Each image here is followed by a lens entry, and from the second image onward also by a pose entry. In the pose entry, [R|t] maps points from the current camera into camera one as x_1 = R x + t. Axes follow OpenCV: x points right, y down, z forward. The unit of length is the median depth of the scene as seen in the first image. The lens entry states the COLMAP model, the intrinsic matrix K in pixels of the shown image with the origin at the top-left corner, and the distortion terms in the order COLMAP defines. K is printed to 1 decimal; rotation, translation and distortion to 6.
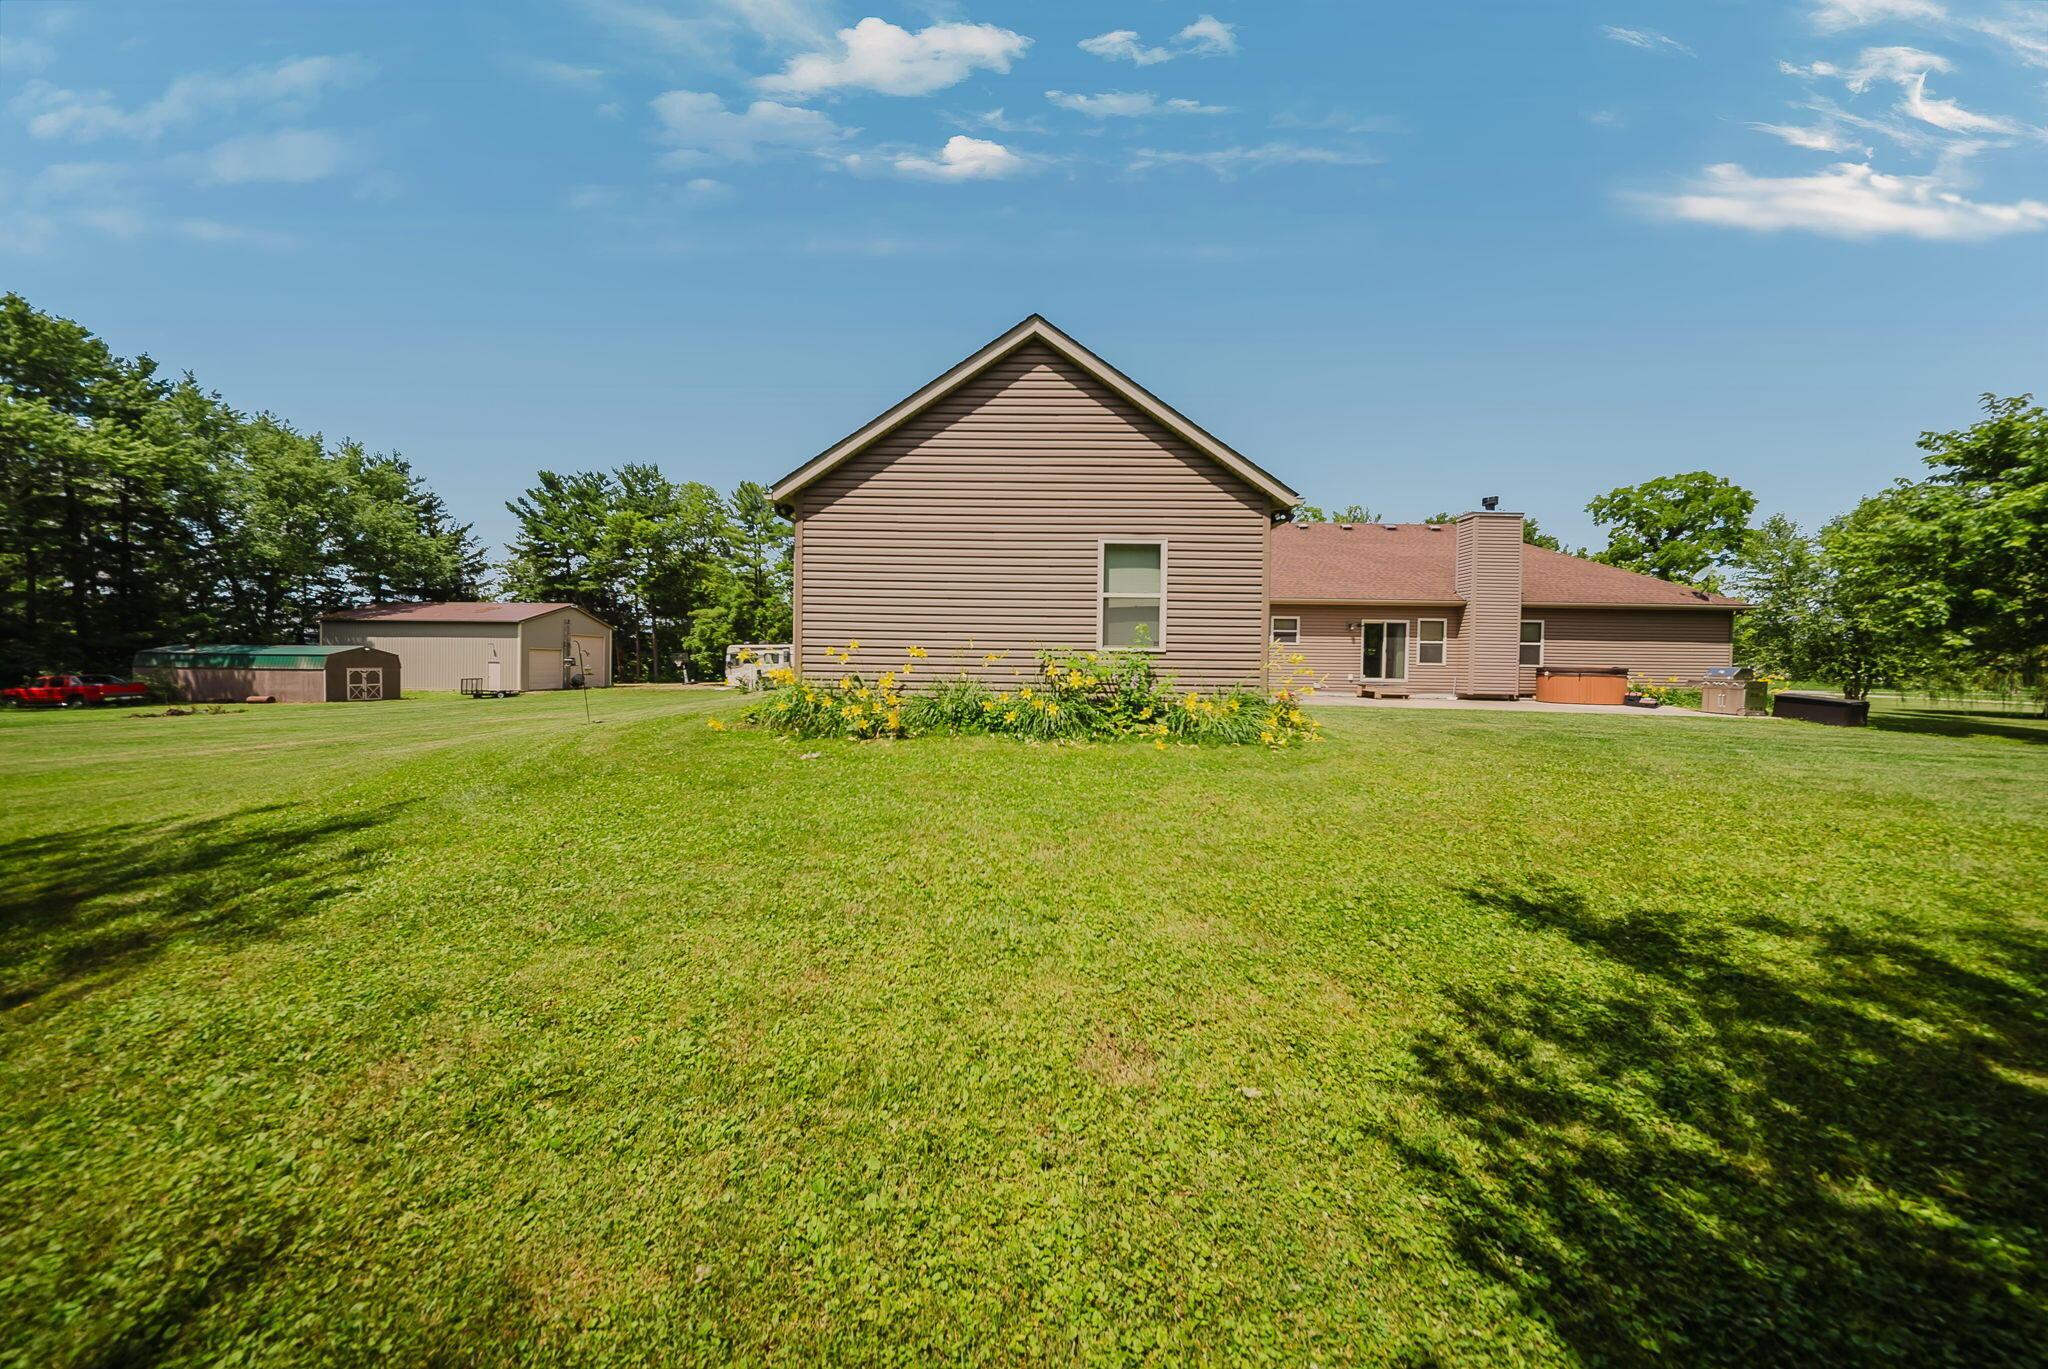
lens RADIAL K [[610.7, 0, 1017.0], [0, 610.7, 671.9], [0, 0, 1]] dist [0.000485, -0.002259]
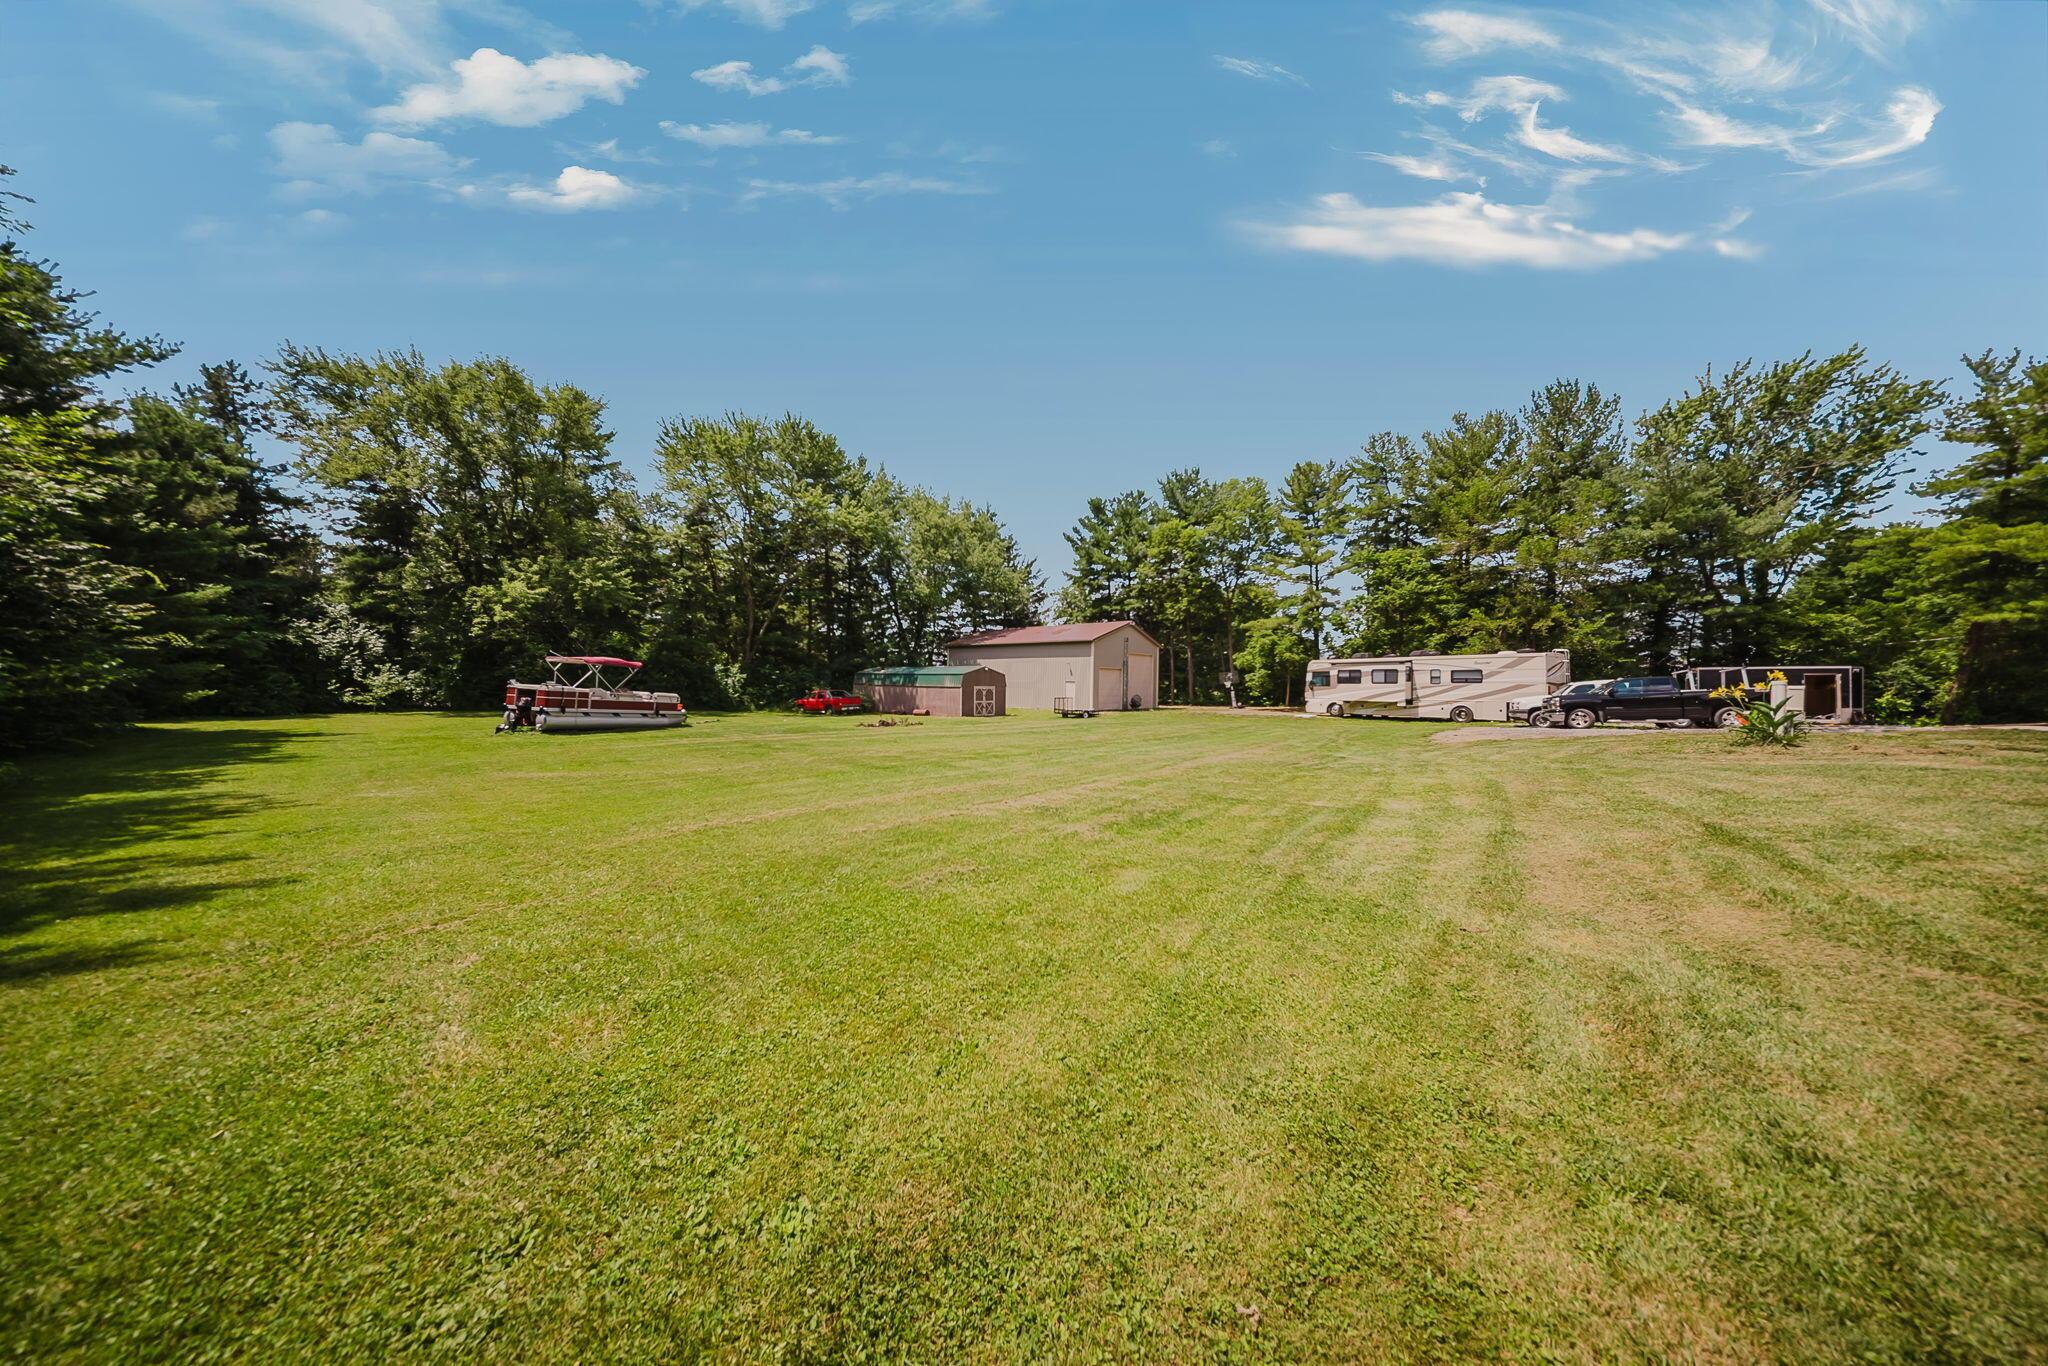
lens RADIAL K [[607.1, 0, 1014.9], [0, 607.1, 674.5], [0, 0, 1]] dist [0.002232, -0.002211]
pose [[0.771474, -0.008100, -0.636210, -0.266280], [-0.015222, 0.999398, -0.031182, 0.004359], [0.636079, 0.033740, 0.770886, 0.156614]]
